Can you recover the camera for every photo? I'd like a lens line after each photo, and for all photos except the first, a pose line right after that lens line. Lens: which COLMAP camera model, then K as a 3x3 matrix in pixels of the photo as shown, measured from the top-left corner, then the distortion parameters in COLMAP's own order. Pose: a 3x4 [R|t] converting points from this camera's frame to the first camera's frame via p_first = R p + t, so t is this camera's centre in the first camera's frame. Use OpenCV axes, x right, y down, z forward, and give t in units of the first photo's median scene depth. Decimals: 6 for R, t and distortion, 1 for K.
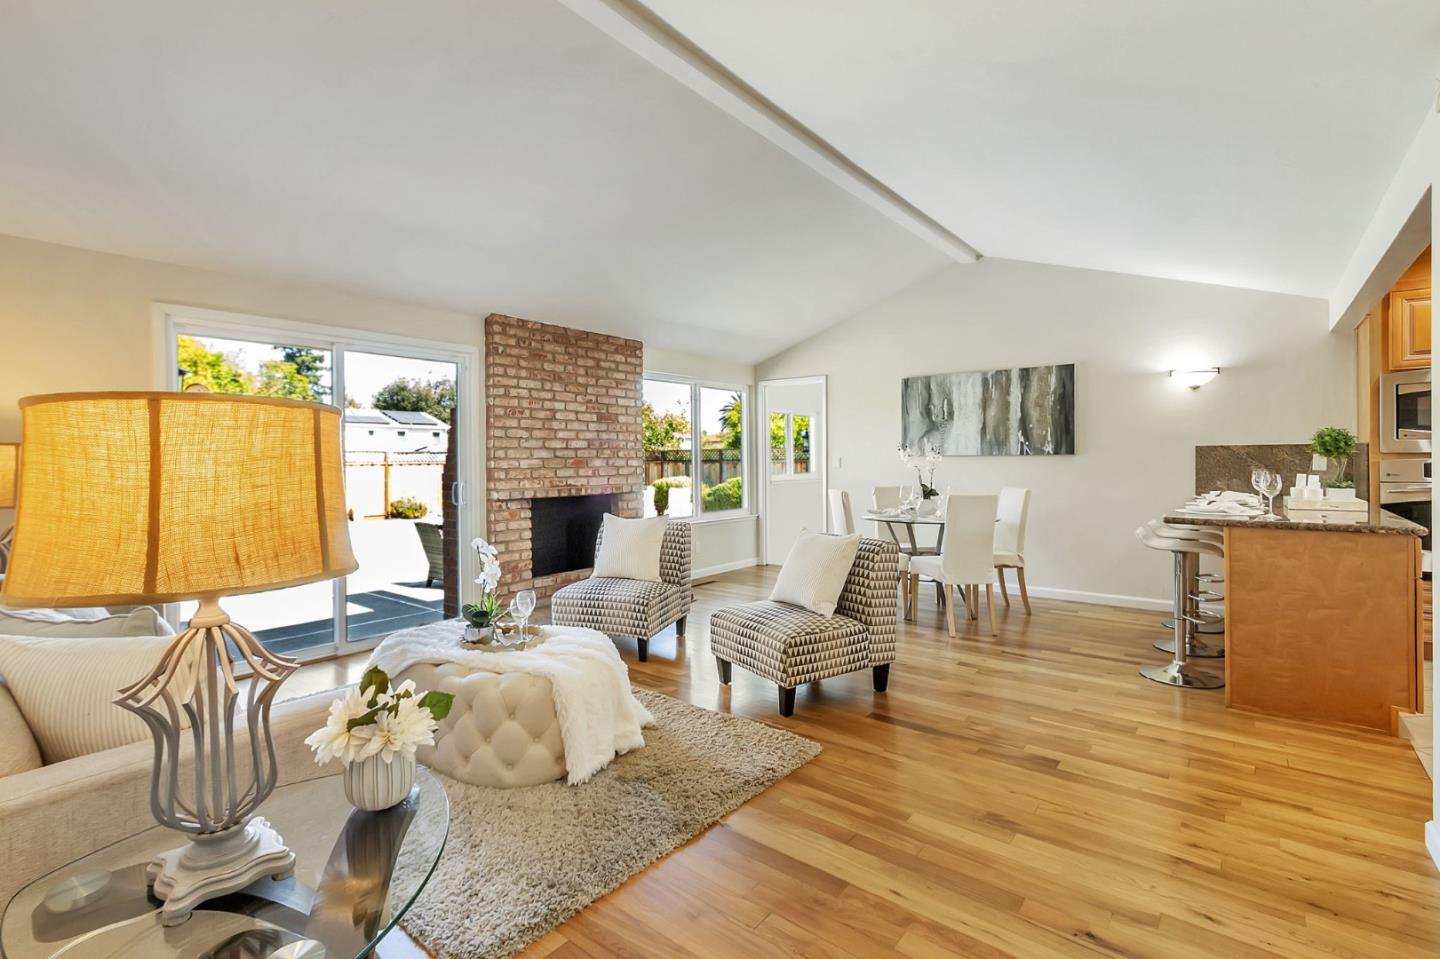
lens RADIAL K [[648.2, 0, 710.4], [0, 648.2, 464.1], [0, 0, 1]] dist [0.000567, 0.000174]
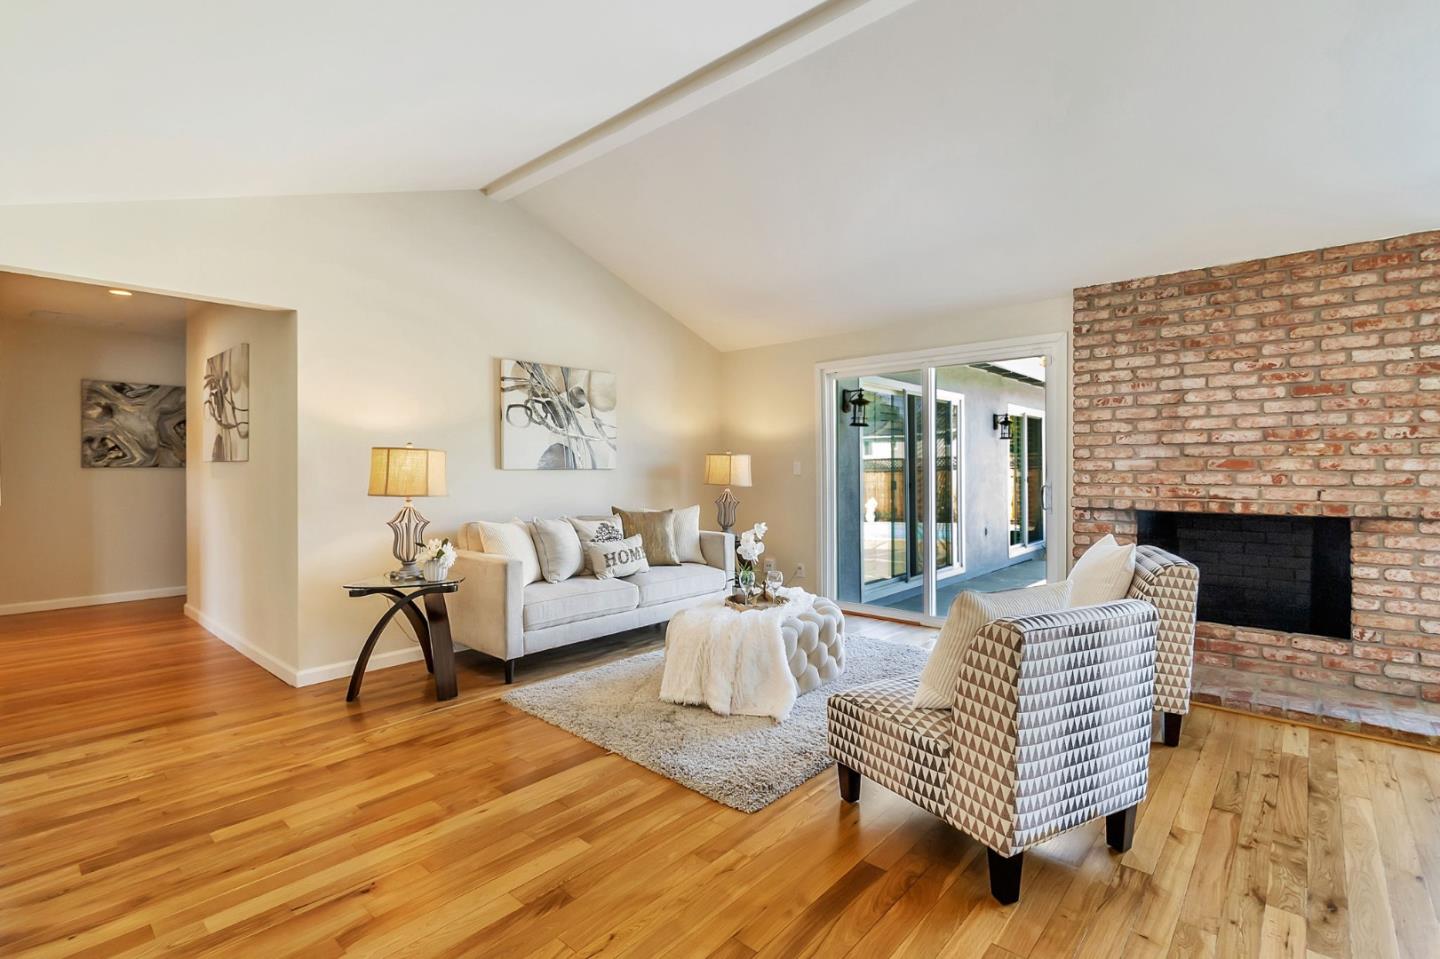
lens RADIAL K [[662.1, 0, 694.2], [0, 662.1, 470.1], [0, 0, 1]] dist [0.000832, -0.001057]
pose [[-0.048088, 0.013120, -0.998757, 0.521720], [-0.002902, 0.999908, 0.013275, -0.003325], [0.998839, 0.003537, -0.048046, 0.500754]]
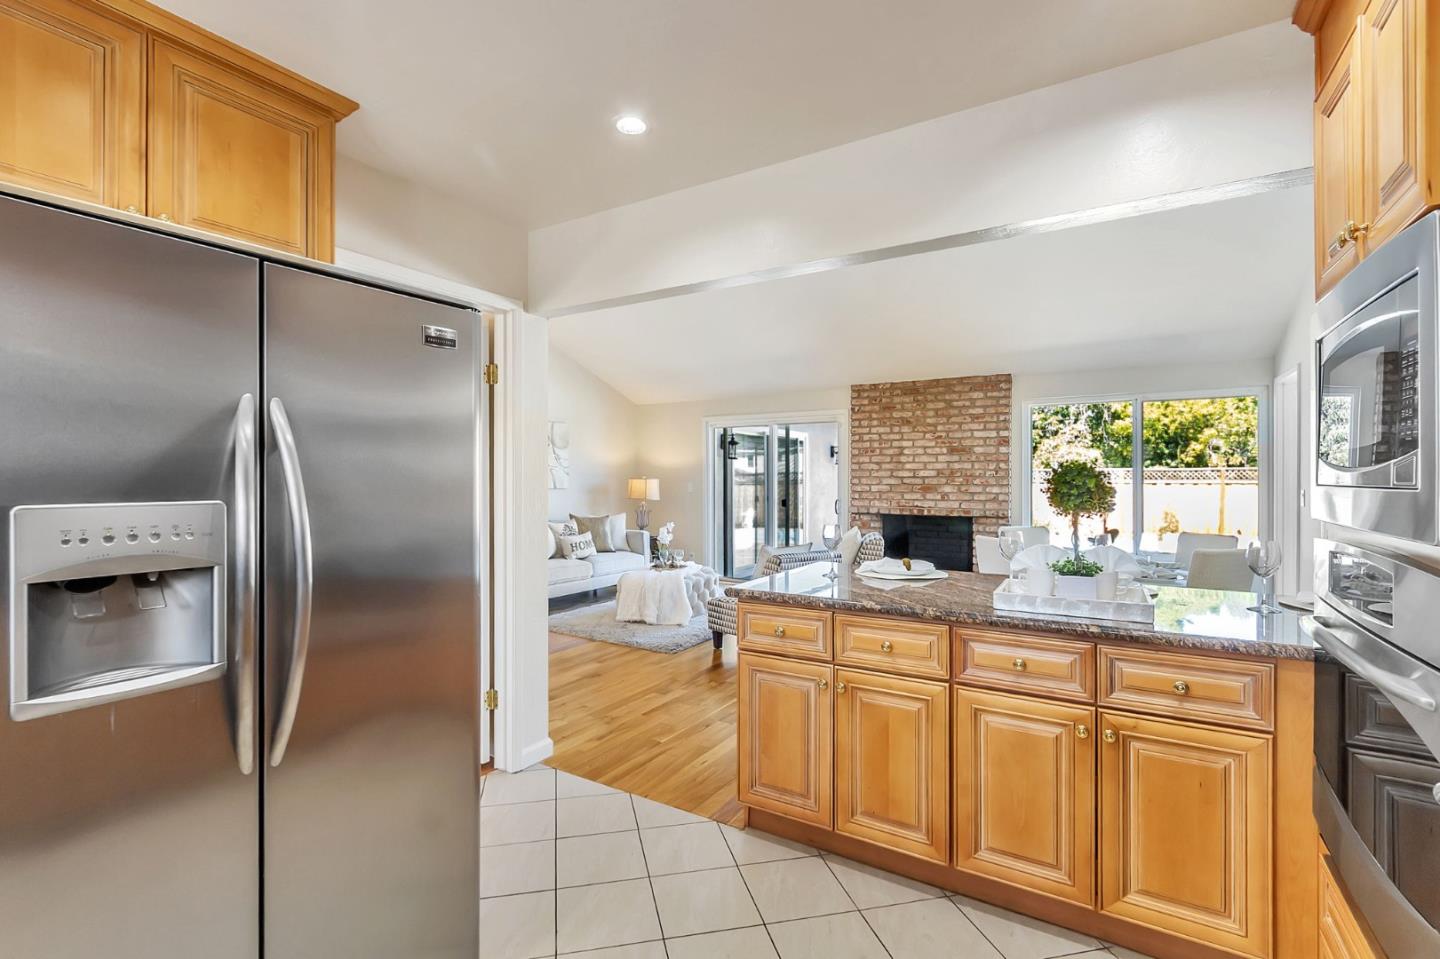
lens RADIAL K [[662.1, 0, 714.3], [0, 662.1, 482.8], [0, 0, 1]] dist [0.000832, -0.001057]
pose [[0.151611, 0.016434, -0.988304, 1.019398], [-0.010128, 0.999835, 0.015072, -0.029019], [0.988388, 0.007724, 0.151752, 0.431988]]
